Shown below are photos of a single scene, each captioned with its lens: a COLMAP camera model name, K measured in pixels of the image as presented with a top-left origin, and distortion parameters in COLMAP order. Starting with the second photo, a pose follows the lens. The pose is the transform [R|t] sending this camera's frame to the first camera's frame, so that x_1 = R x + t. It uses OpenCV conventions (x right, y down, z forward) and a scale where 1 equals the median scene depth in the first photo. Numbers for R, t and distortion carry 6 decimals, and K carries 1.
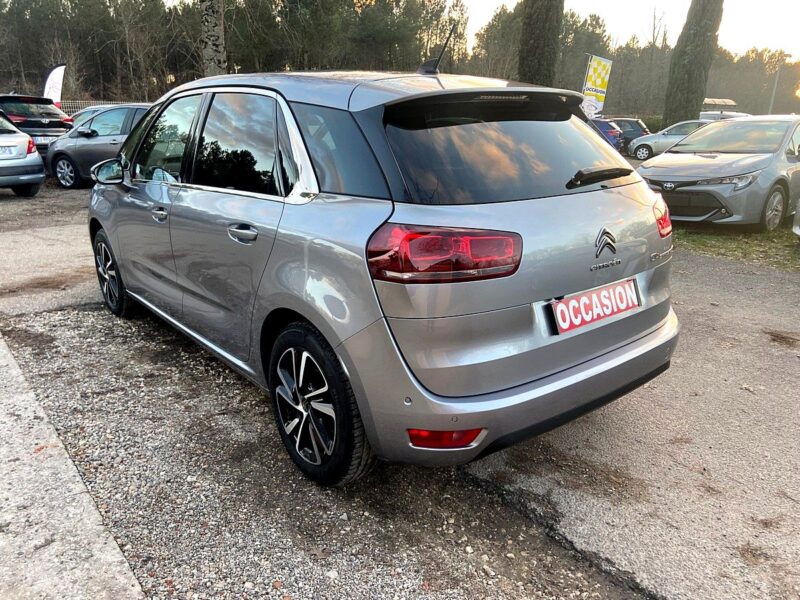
lens RADIAL K [[603.0, 0, 400.0], [0, 603.0, 300.0], [0, 0, 1]] dist [0.139520, -0.170163]
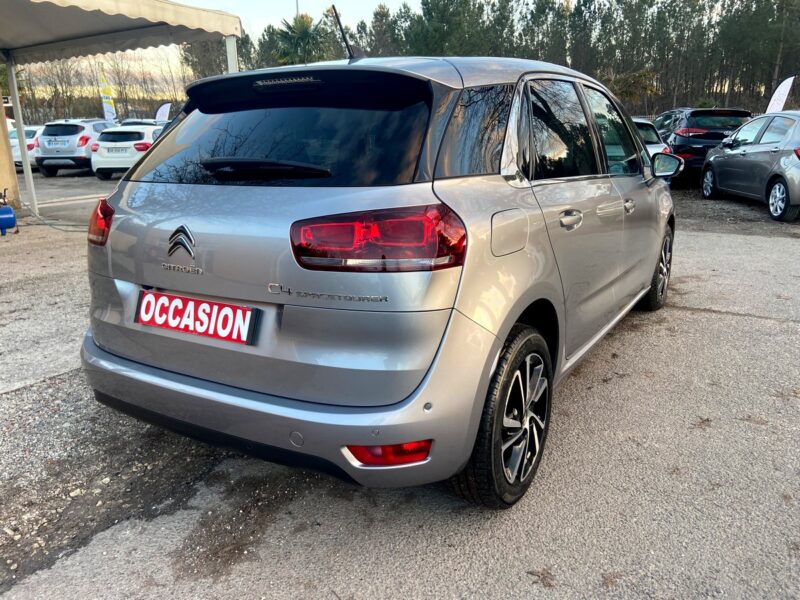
lens RADIAL K [[603.0, 0, 400.0], [0, 603.0, 300.0], [0, 0, 1]] dist [0.139520, -0.170163]
pose [[0.331658, 0.233353, -0.914084, 1.211334], [-0.258981, 0.954222, 0.149633, -0.218677], [0.907156, 0.187103, 0.376909, 0.951101]]
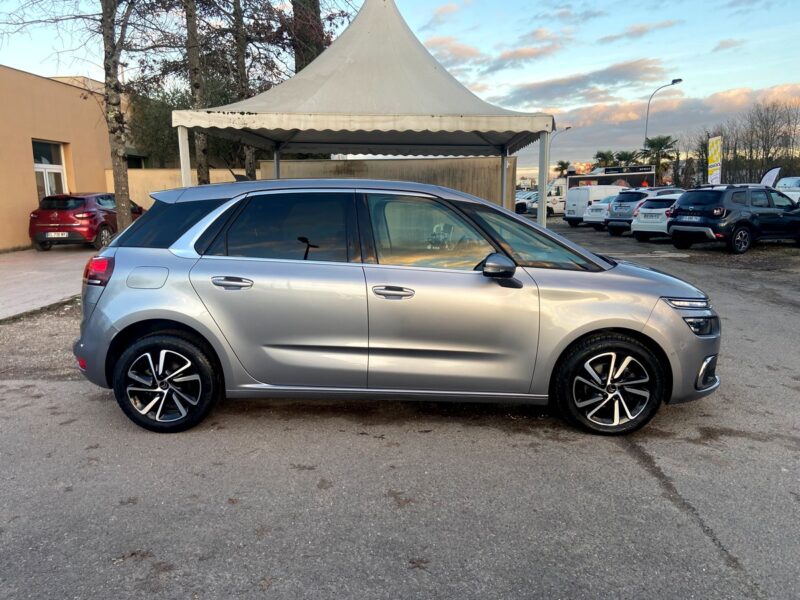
lens RADIAL K [[603.0, 0, 400.0], [0, 603.0, 300.0], [0, 0, 1]] dist [0.139520, -0.170163]
pose [[-0.657334, 0.116076, -0.744606, 1.253631], [-0.224611, 0.912982, 0.340609, -0.897226], [0.719348, 0.391141, -0.574062, 2.892607]]
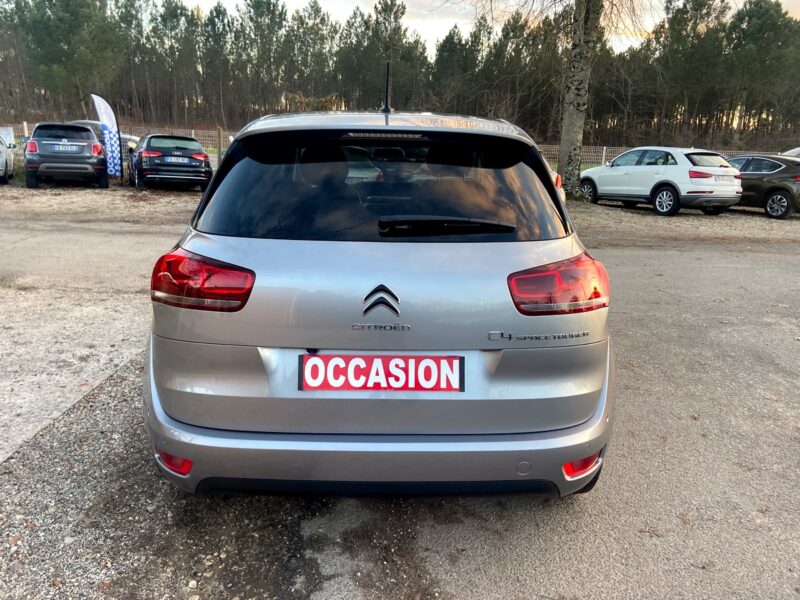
lens RADIAL K [[603.0, 0, 400.0], [0, 603.0, 300.0], [0, 0, 1]] dist [0.139520, -0.170163]
pose [[0.783039, 0.165950, -0.599425, 0.842554], [-0.203565, 0.979048, 0.005127, -0.101936], [0.587717, 0.118007, 0.800414, 0.336357]]
